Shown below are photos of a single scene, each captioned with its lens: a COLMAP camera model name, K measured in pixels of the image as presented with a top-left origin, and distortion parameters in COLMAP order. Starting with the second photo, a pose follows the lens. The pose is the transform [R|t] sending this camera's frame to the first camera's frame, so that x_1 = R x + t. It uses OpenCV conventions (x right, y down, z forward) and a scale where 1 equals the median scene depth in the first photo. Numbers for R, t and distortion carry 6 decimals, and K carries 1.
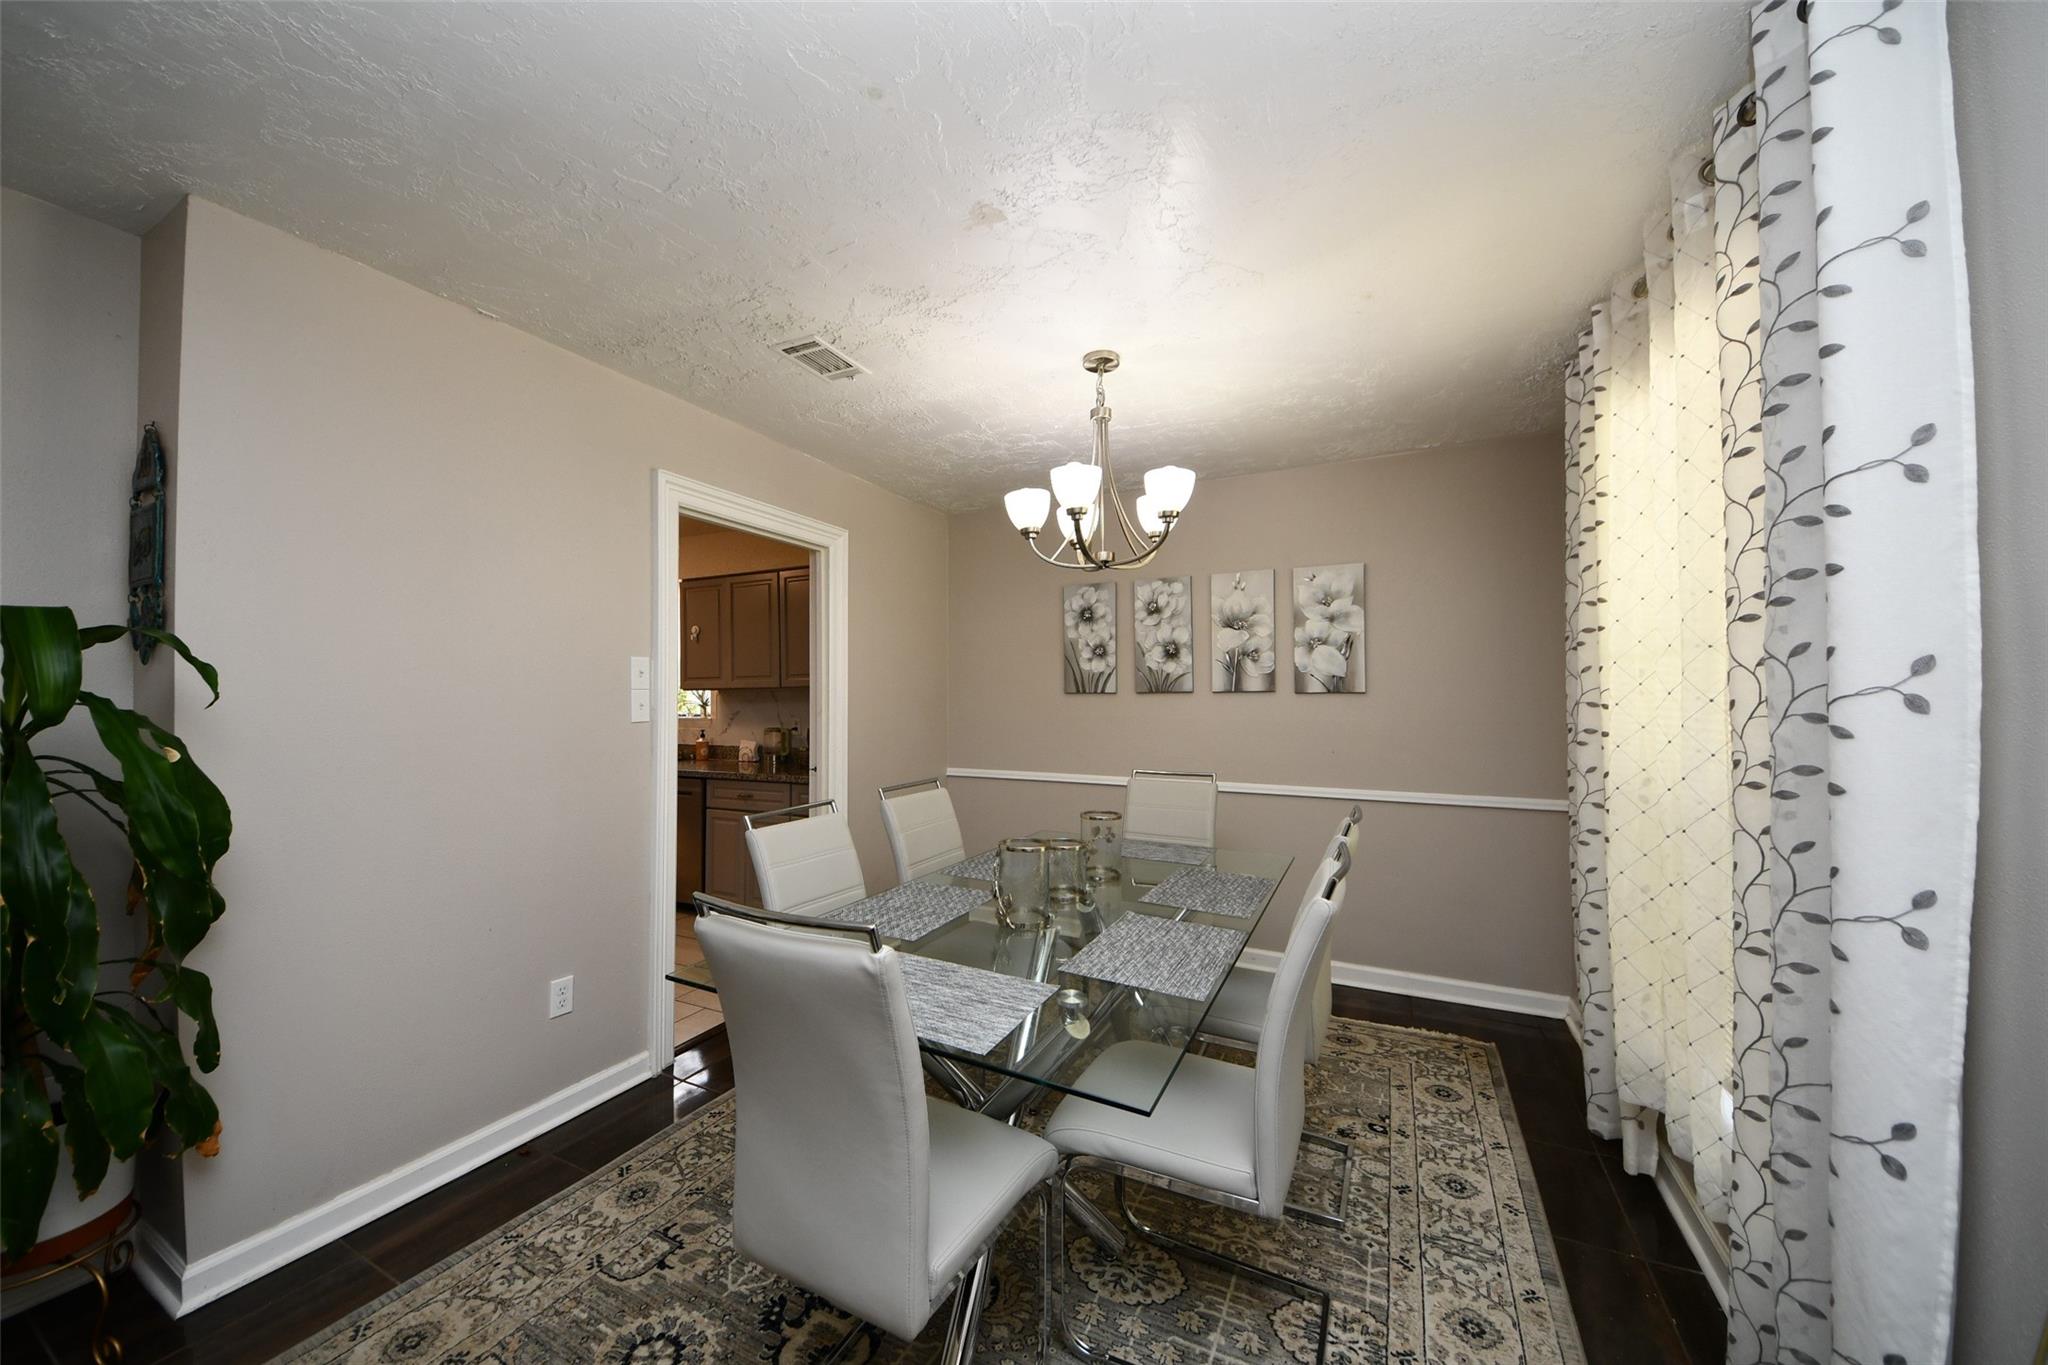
lens RADIAL K [[740.6, 0, 1006.3], [0, 740.6, 688.8], [0, 0, 1]] dist [0.020747, -0.011436]
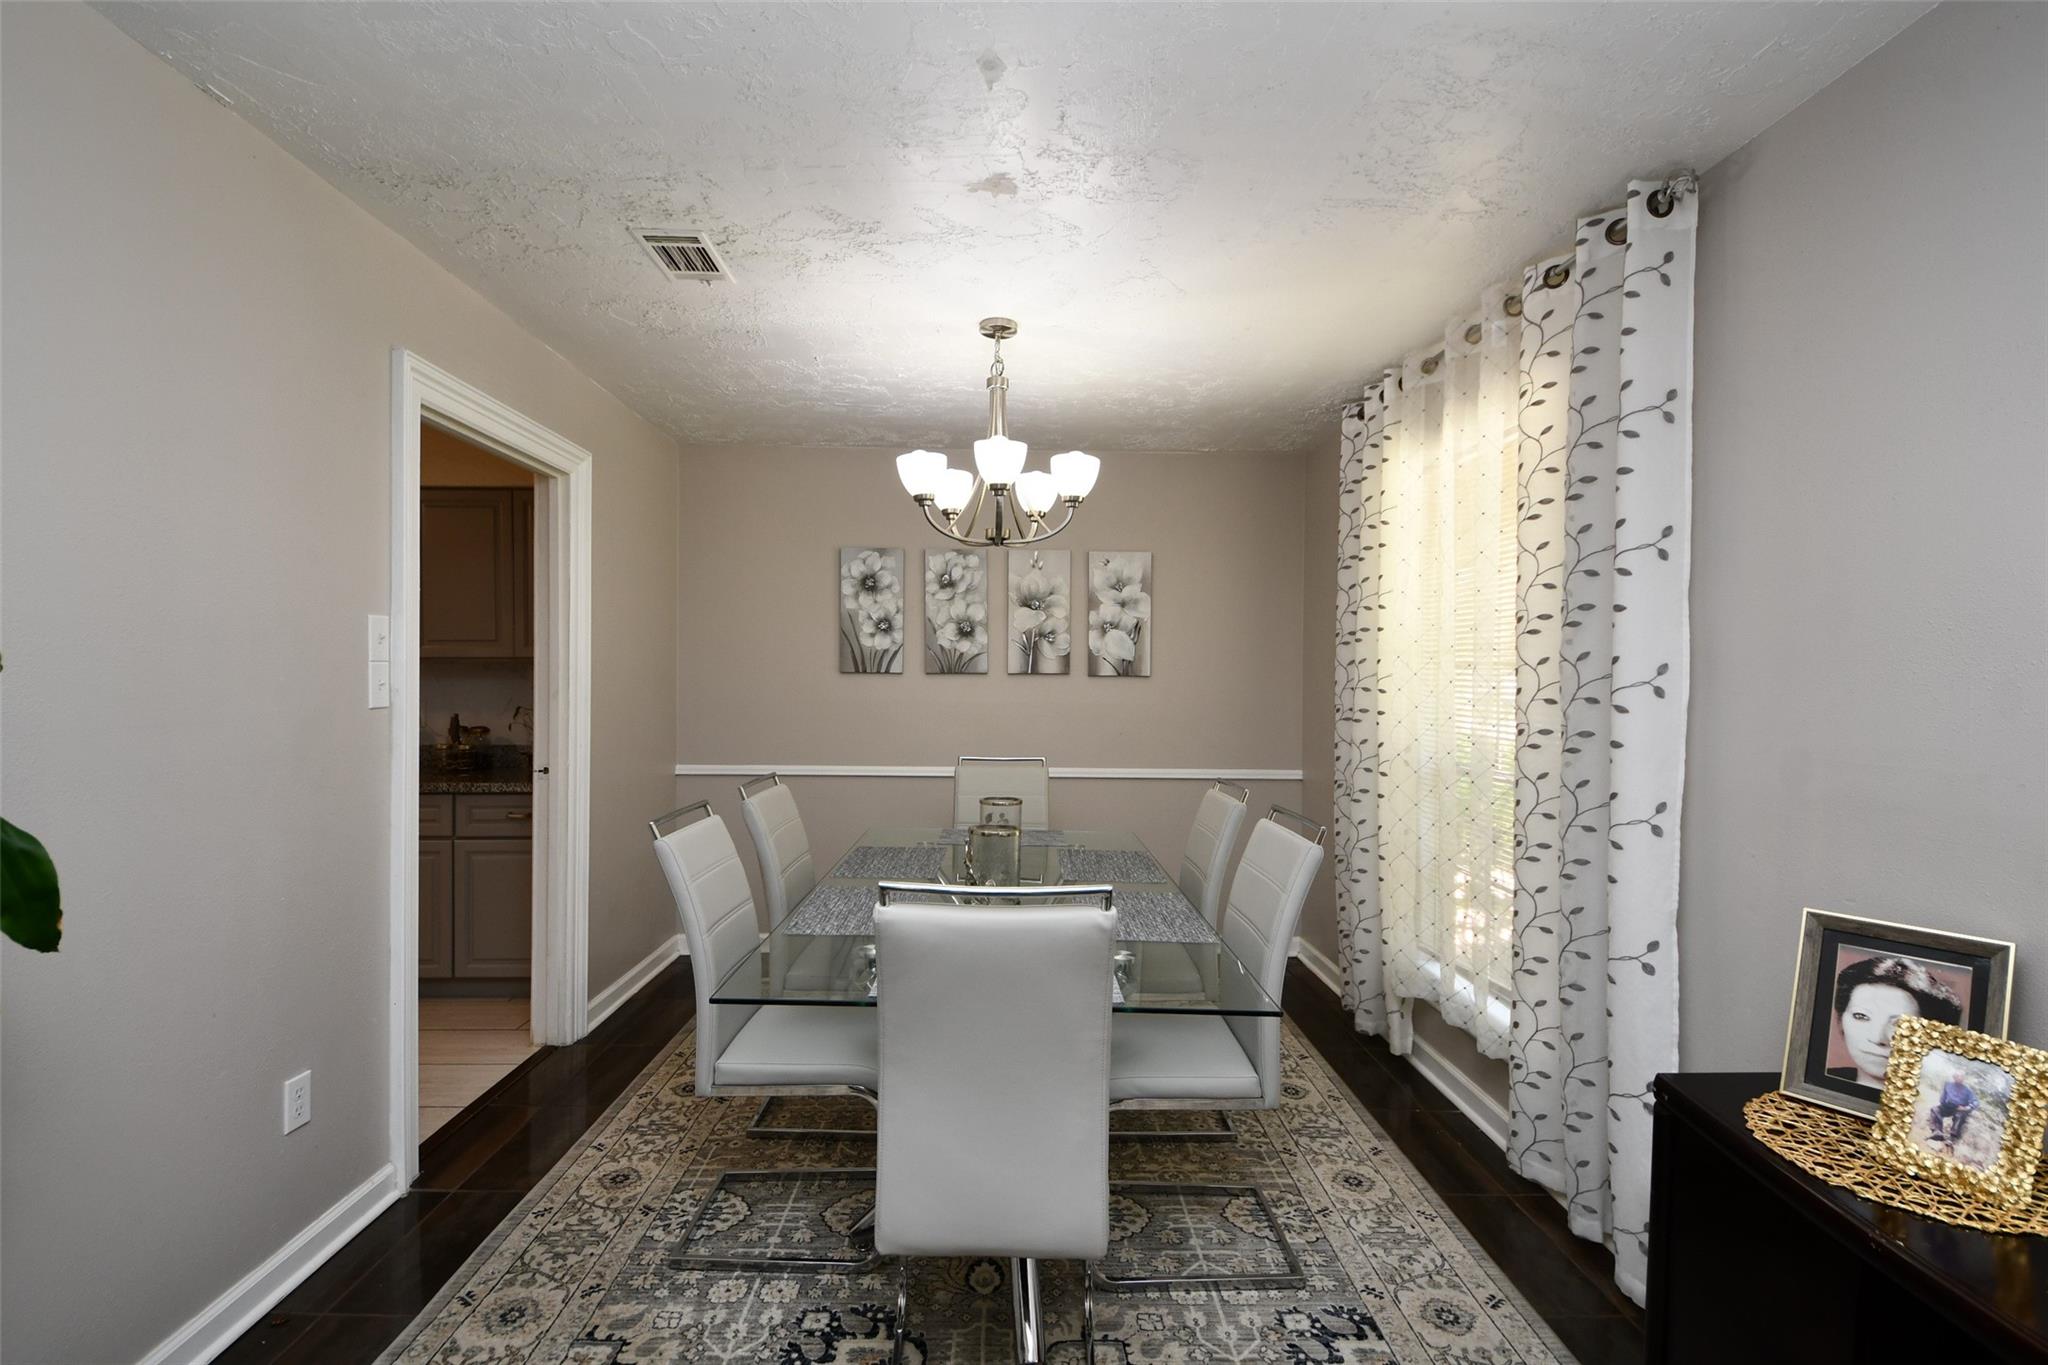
lens RADIAL K [[851.8, 0, 1089.2], [0, 851.8, 688.7], [0, 0, 1]] dist [0.067006, -0.043076]
pose [[0.883993, 0.005494, 0.467467, -0.205157], [-0.017405, 0.999625, 0.021164, -0.001713], [-0.467175, -0.026845, 0.883757, -0.033032]]
